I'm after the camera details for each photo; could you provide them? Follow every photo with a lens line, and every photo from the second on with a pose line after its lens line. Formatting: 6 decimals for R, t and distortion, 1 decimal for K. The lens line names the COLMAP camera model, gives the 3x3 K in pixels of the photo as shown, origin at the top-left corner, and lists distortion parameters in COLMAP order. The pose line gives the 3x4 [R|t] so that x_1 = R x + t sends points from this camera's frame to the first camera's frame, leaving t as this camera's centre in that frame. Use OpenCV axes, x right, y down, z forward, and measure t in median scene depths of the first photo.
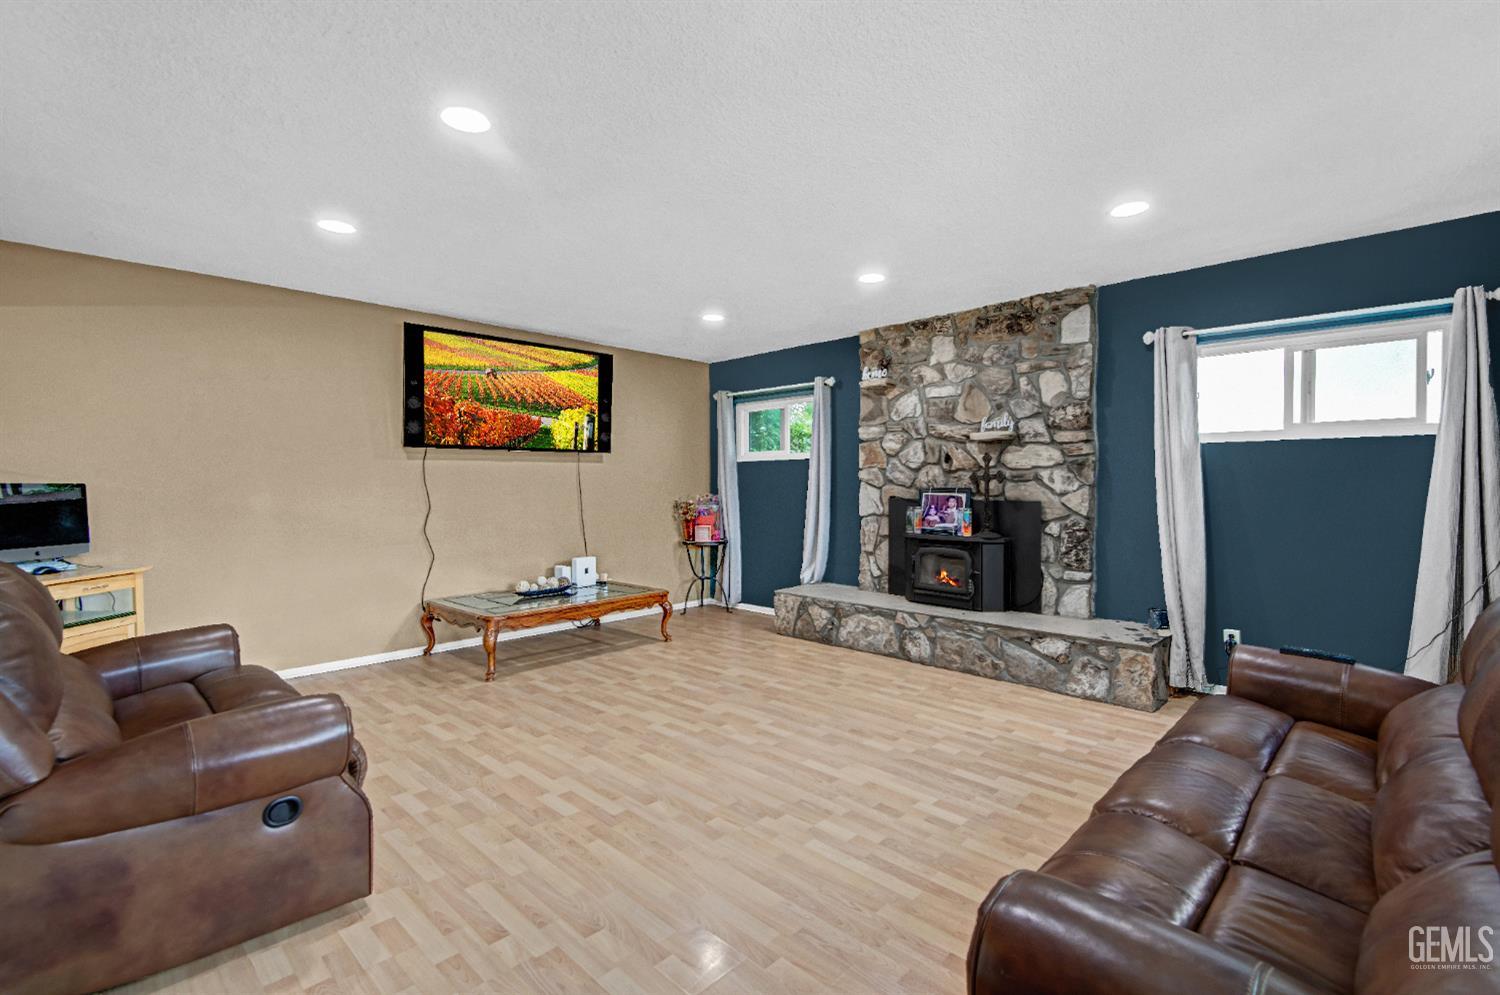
lens RADIAL K [[678.5, 0, 754.0], [0, 678.5, 498.0], [0, 0, 1]] dist [0.033777, -0.015289]
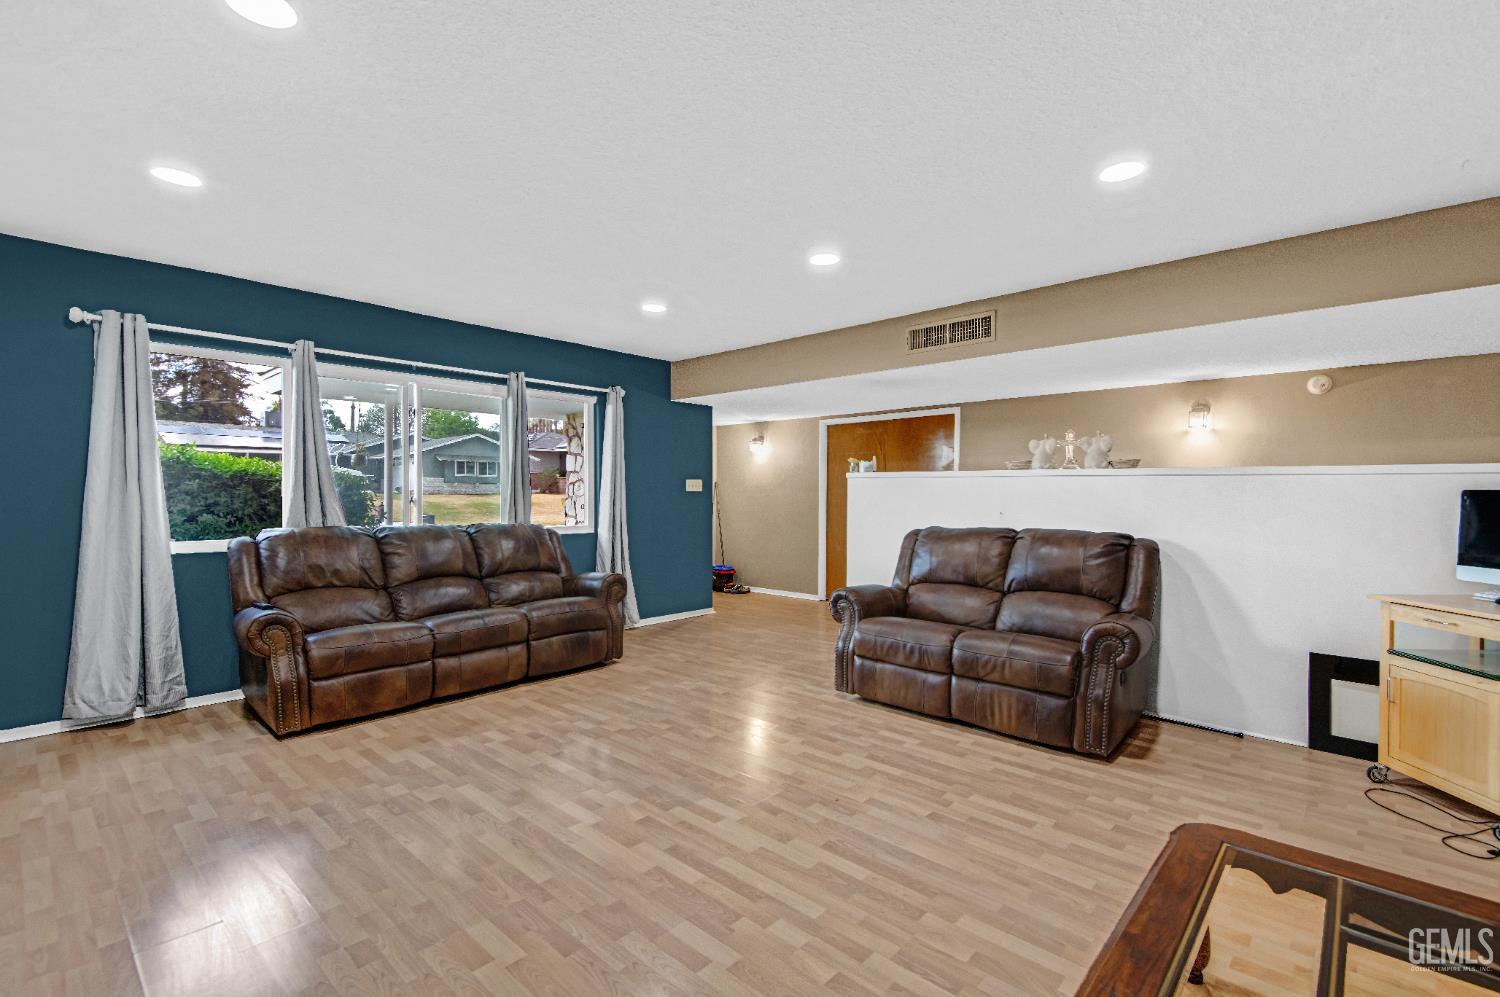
lens RADIAL K [[678.5, 0, 754.0], [0, 678.5, 499.0], [0, 0, 1]] dist [0.033777, -0.015289]
pose [[-0.999623, 0.001066, -0.027425, -0.136782], [0.000194, 0.999494, 0.031796, -0.034421], [0.027445, 0.031779, -0.999118, 1.619791]]
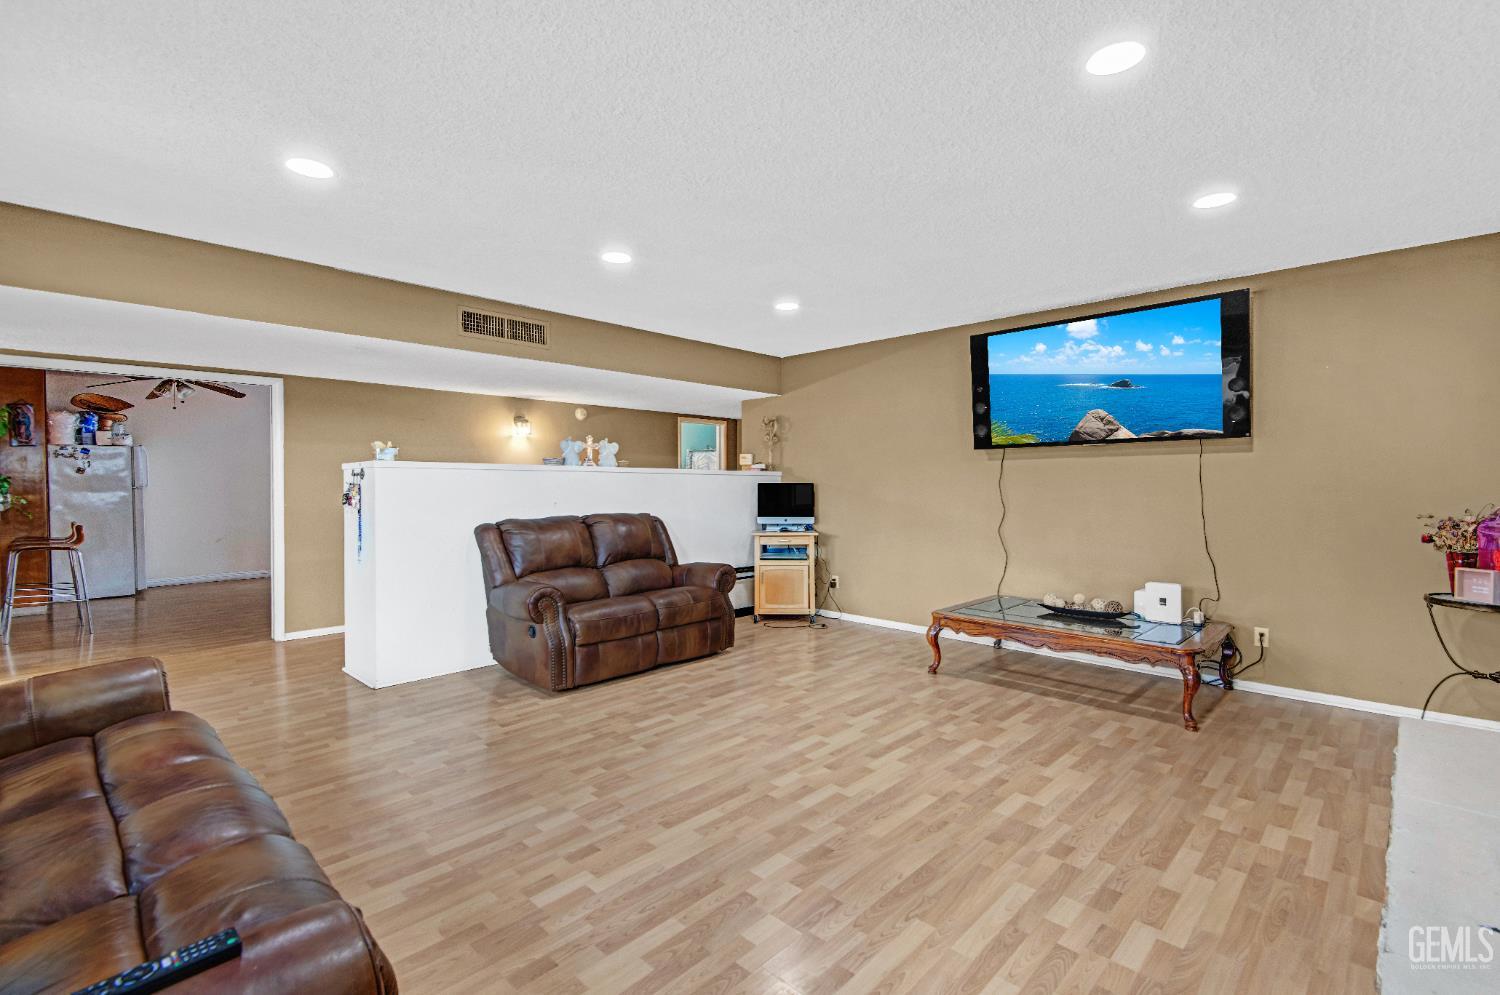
lens RADIAL K [[678.5, 0, 754.0], [0, 678.5, 498.0], [0, 0, 1]] dist [0.033777, -0.015289]
pose [[0.000454, 0.025136, -0.999684, 0.748750], [-0.019505, 0.999494, 0.025123, -0.023486], [0.999810, 0.019488, 0.000944, 0.841114]]
